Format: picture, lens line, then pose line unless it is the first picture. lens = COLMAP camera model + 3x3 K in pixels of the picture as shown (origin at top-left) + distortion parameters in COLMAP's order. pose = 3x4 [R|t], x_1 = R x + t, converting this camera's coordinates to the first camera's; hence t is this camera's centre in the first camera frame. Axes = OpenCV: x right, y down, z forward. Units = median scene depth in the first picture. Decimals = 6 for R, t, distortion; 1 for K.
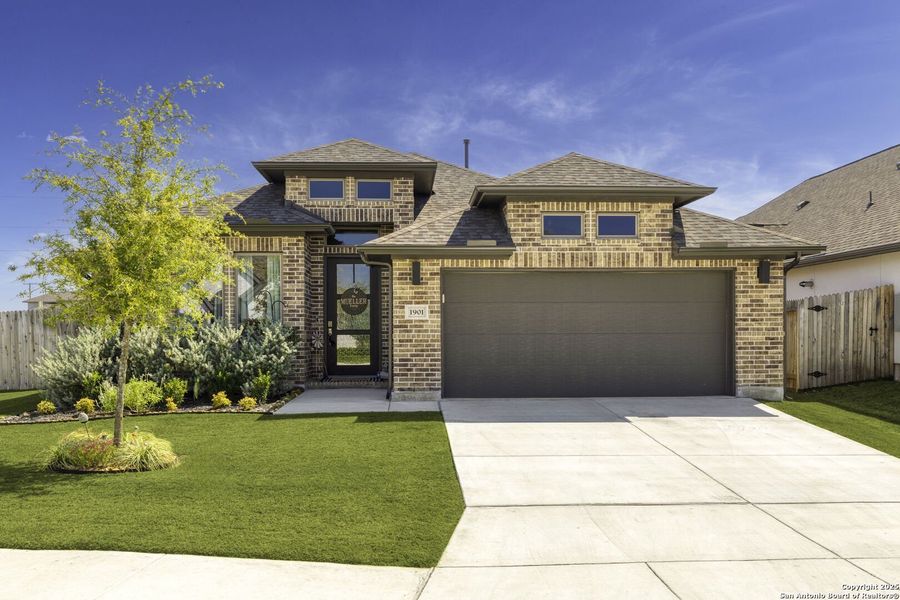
lens RADIAL K [[662.3, 0, 450.0], [0, 662.3, 300.0], [0, 0, 1]] dist [0.000610, 0.000730]
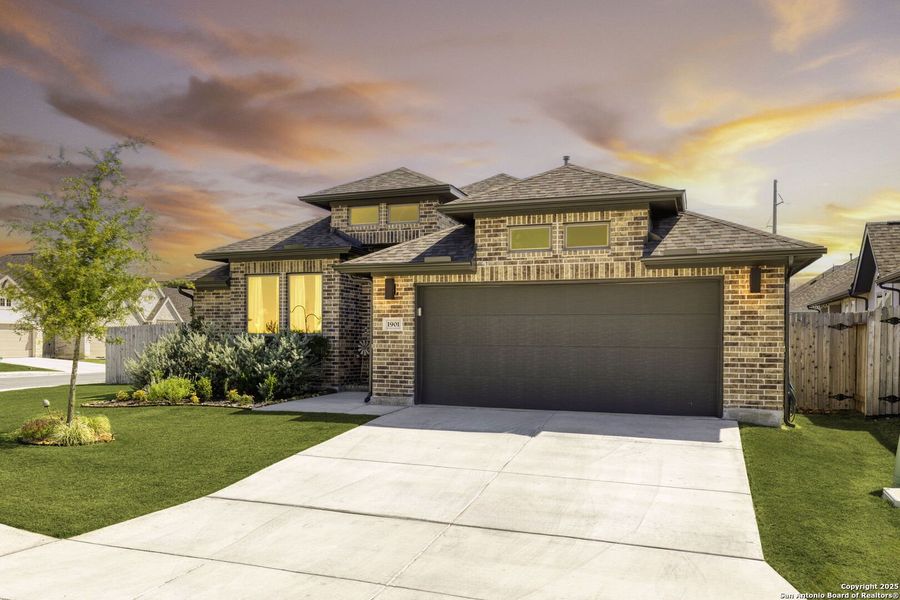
lens RADIAL K [[617.8, 0, 450.5], [0, 617.8, 310.5], [0, 0, 1]] dist [0.001501, -0.000501]
pose [[0.932169, -0.005525, -0.361982, 0.397278], [0.004909, 0.999985, -0.002621, -0.001327], [0.361991, 0.000667, 0.932181, 0.079674]]
